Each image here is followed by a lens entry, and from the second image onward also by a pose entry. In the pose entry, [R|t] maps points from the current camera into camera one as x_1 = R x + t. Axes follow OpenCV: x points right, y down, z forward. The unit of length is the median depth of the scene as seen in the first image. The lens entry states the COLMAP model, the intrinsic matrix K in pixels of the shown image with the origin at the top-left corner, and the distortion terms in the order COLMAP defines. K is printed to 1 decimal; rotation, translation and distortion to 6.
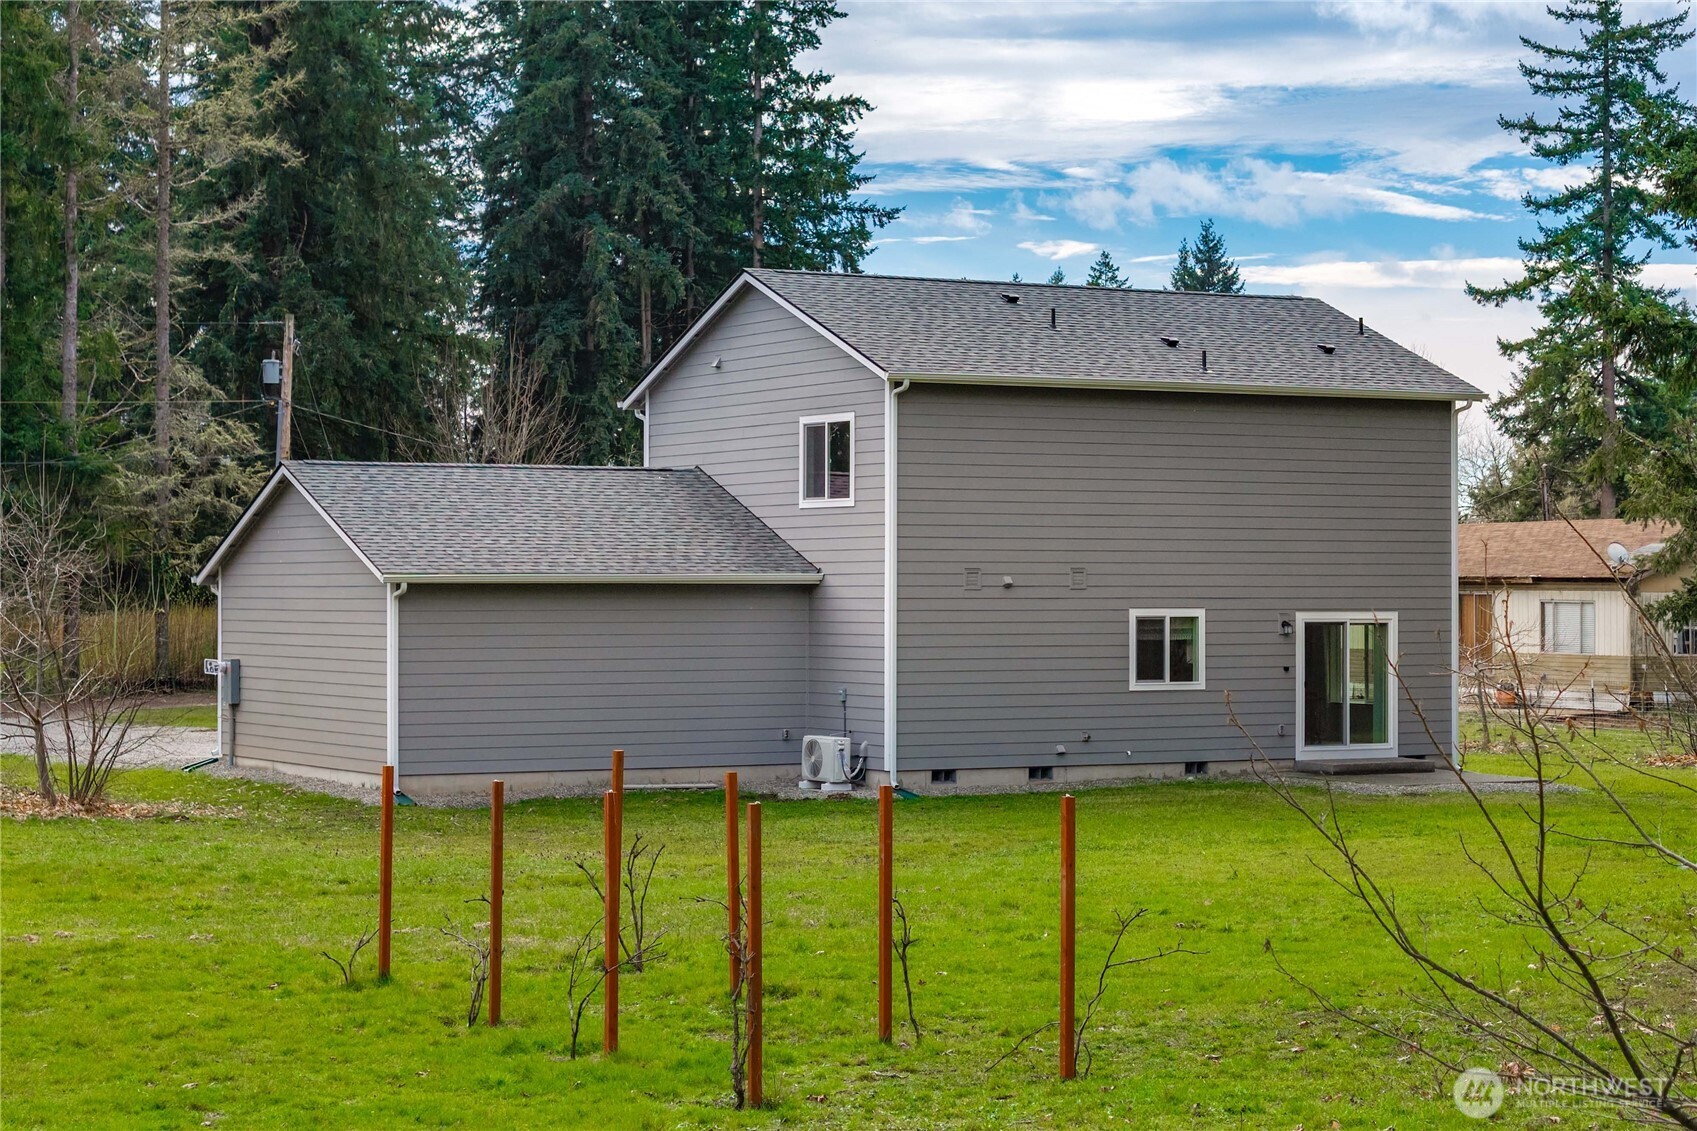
lens RADIAL K [[3430.9, 0, 846.6], [0, 3430.9, 564.7], [0, 0, 1]] dist [-0.262233, 0.000000]
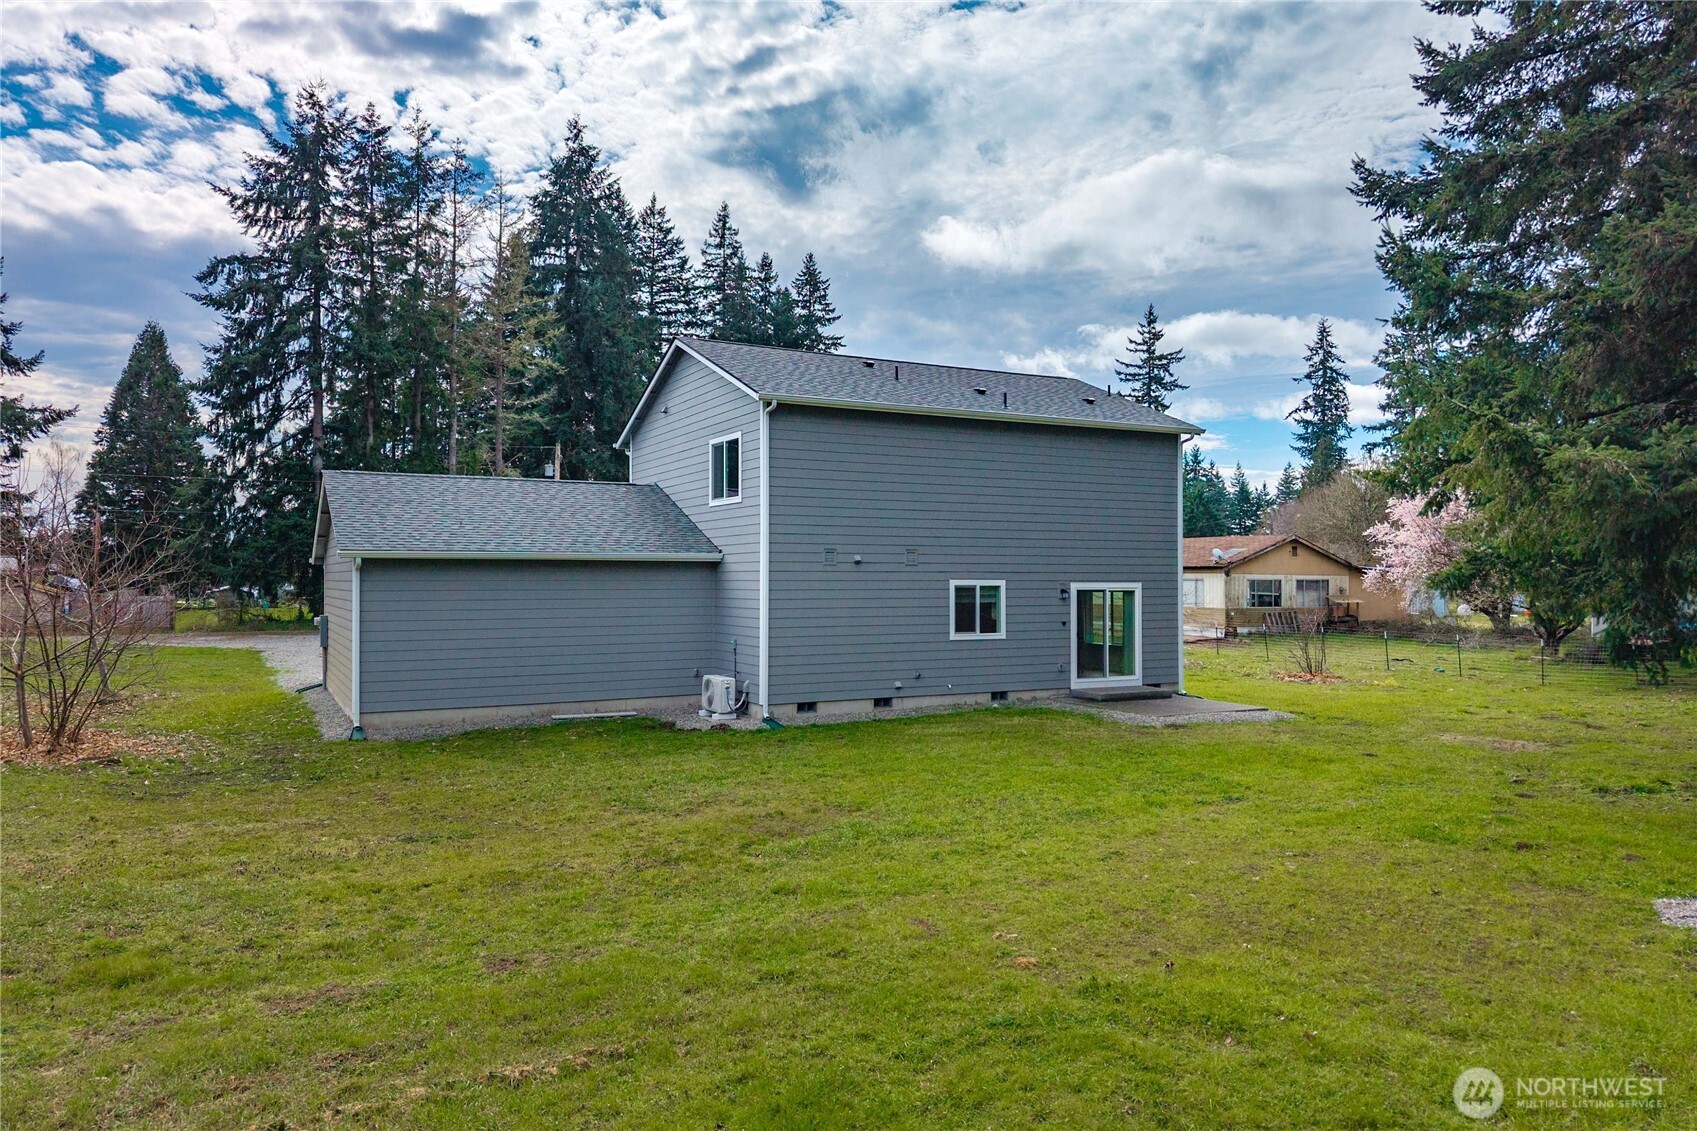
lens RADIAL K [[1139.3, 0, 855.7], [0, 1139.3, 570.4], [0, 0, 1]] dist [-0.001965, -0.023220]
pose [[0.999953, 0.000071, -0.009724, 0.049379], [-0.000069, 1.000000, 0.000155, 0.009011], [0.009724, -0.000155, 0.999953, 0.545704]]
